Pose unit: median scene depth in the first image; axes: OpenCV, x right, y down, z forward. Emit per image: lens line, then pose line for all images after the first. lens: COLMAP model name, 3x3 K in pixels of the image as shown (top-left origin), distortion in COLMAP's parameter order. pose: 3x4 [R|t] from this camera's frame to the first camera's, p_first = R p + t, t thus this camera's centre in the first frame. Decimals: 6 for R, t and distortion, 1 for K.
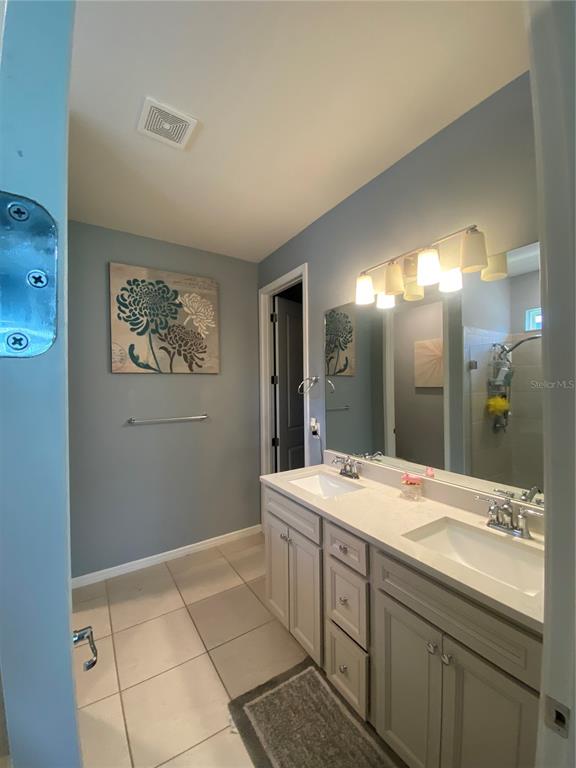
lens RADIAL K [[312.8, 0, 295.6], [0, 312.8, 380.7], [0, 0, 1]] dist [0.000657, -0.000383]
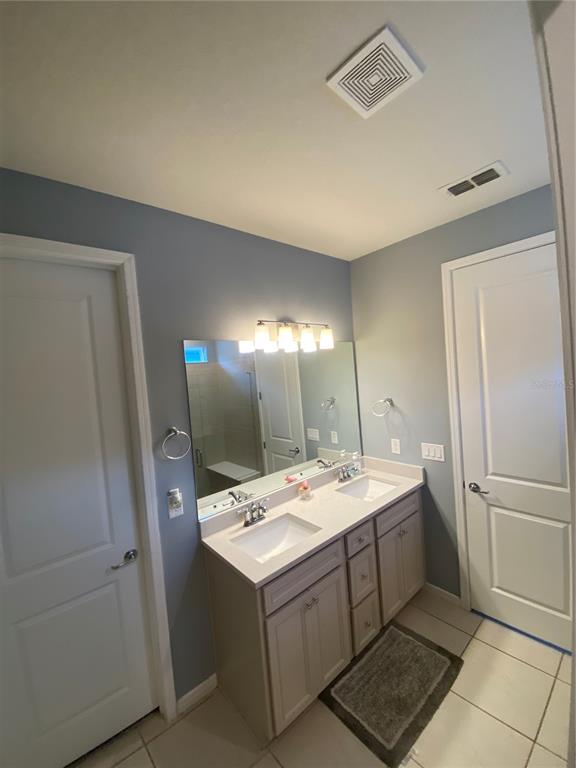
lens RADIAL K [[312.8, 0, 295.3], [0, 312.8, 383.0], [0, 0, 1]] dist [0.000657, -0.000383]
pose [[-0.100509, -0.026234, 0.994590, -1.054928], [0.076690, 0.996474, 0.034034, -0.189694], [-0.991976, 0.079695, -0.098143, 1.250556]]
